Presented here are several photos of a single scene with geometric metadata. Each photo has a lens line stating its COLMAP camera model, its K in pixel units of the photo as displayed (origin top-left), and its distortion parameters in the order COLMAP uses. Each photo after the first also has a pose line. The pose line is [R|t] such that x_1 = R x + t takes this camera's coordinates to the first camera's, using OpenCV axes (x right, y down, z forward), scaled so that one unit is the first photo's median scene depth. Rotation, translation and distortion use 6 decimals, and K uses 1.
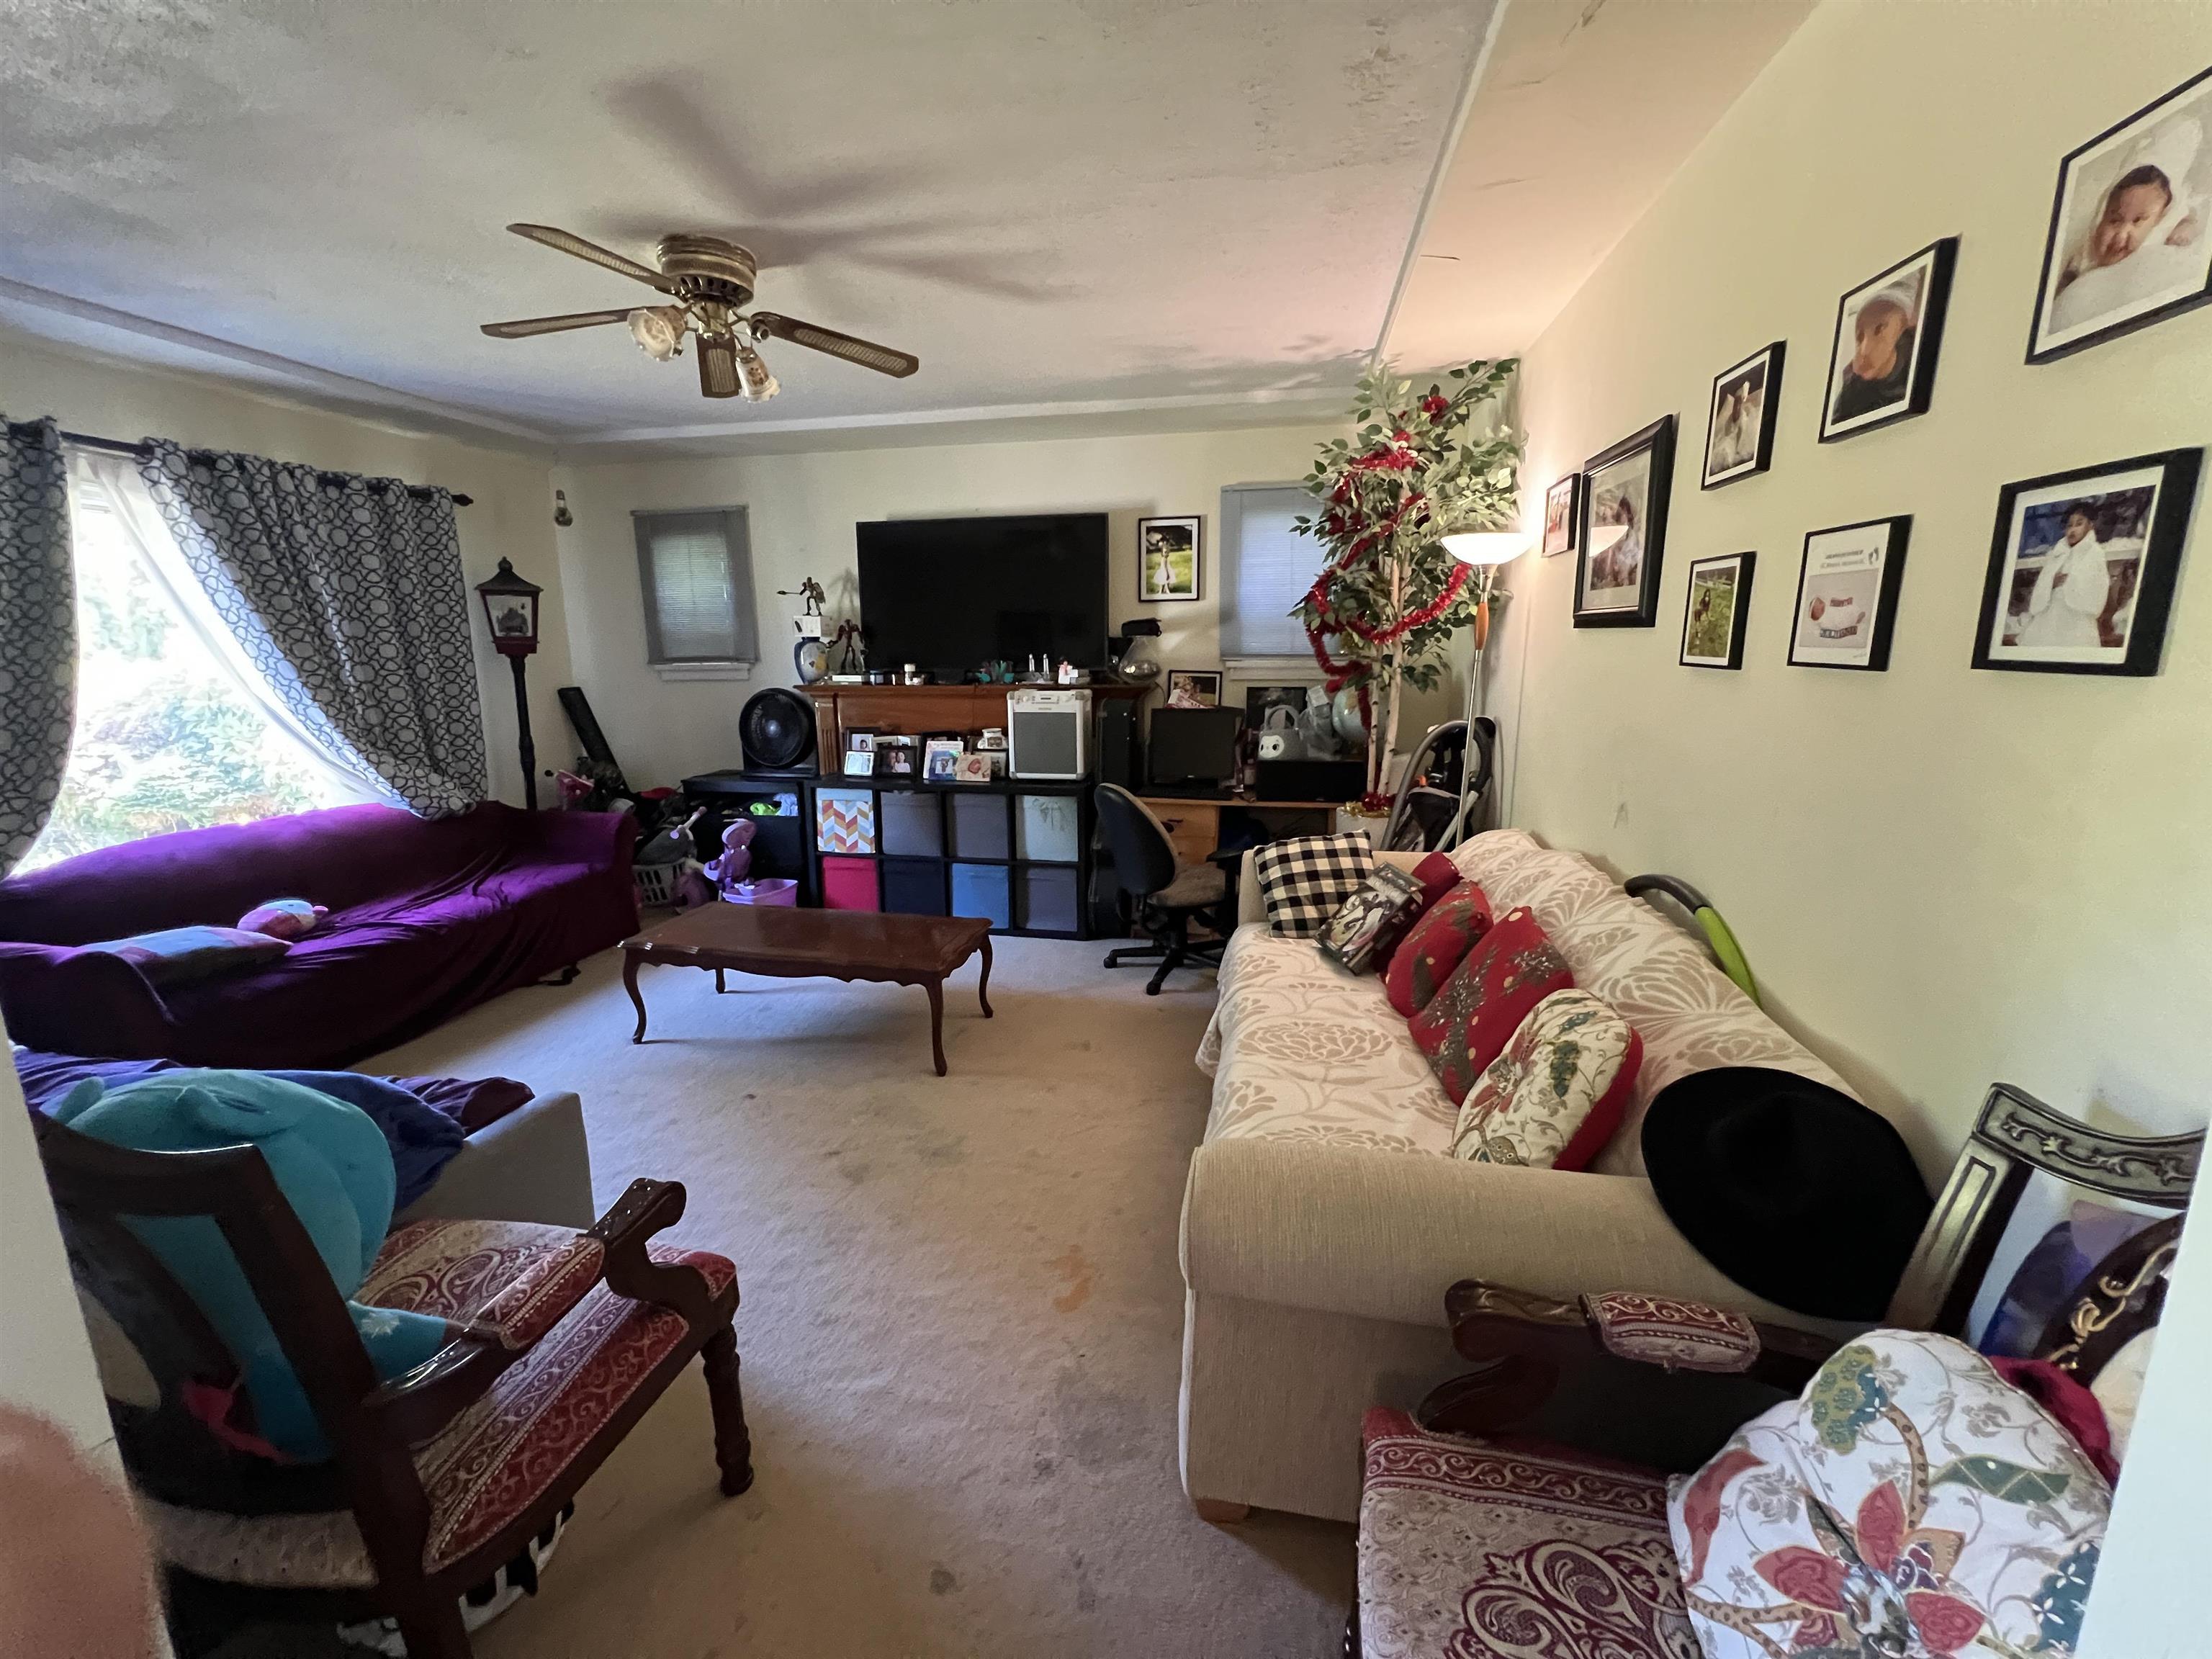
lens RADIAL K [[886.1, 0, 1106.6], [0, 886.1, 826.3], [0, 0, 1]] dist [-0.003298, 0.000683]
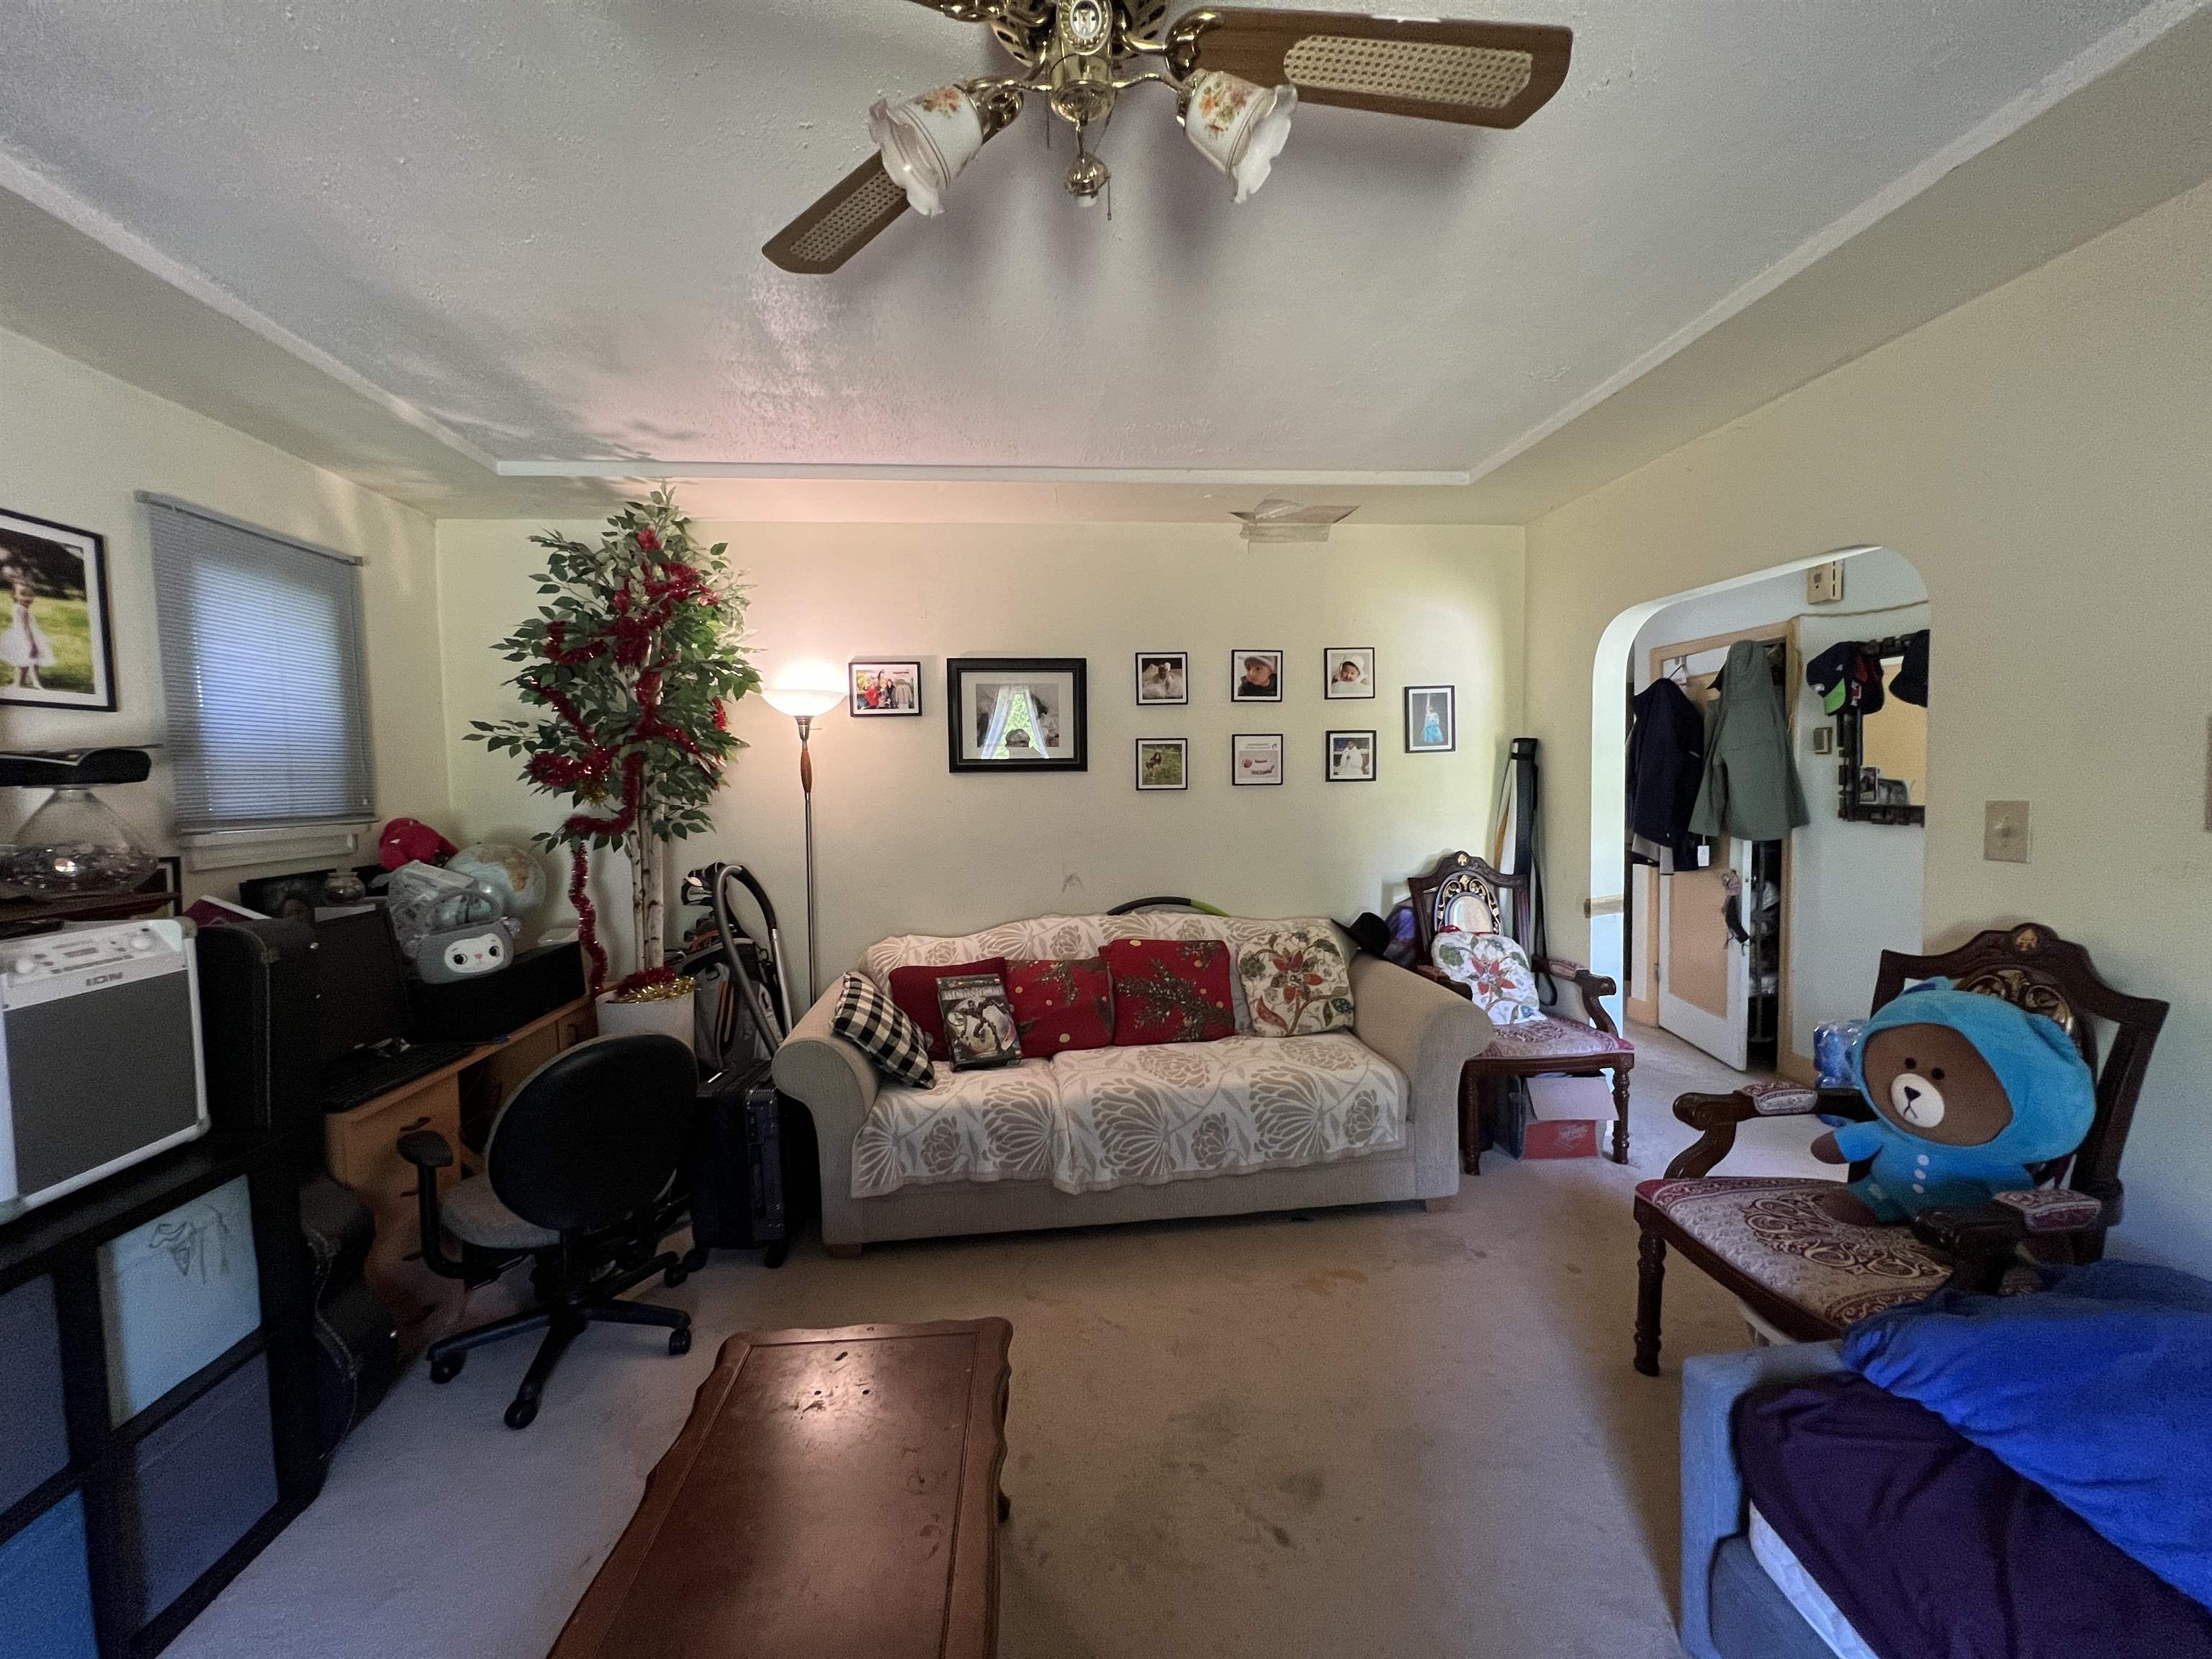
lens RADIAL K [[886.1, 0, 1098.2], [0, 886.1, 826.7], [0, 0, 1]] dist [-0.003298, 0.000683]
pose [[-0.279159, -0.040759, 0.959379, -0.613271], [0.217274, 0.970506, 0.104454, -0.166341], [-0.935341, 0.237608, -0.262070, 0.821198]]
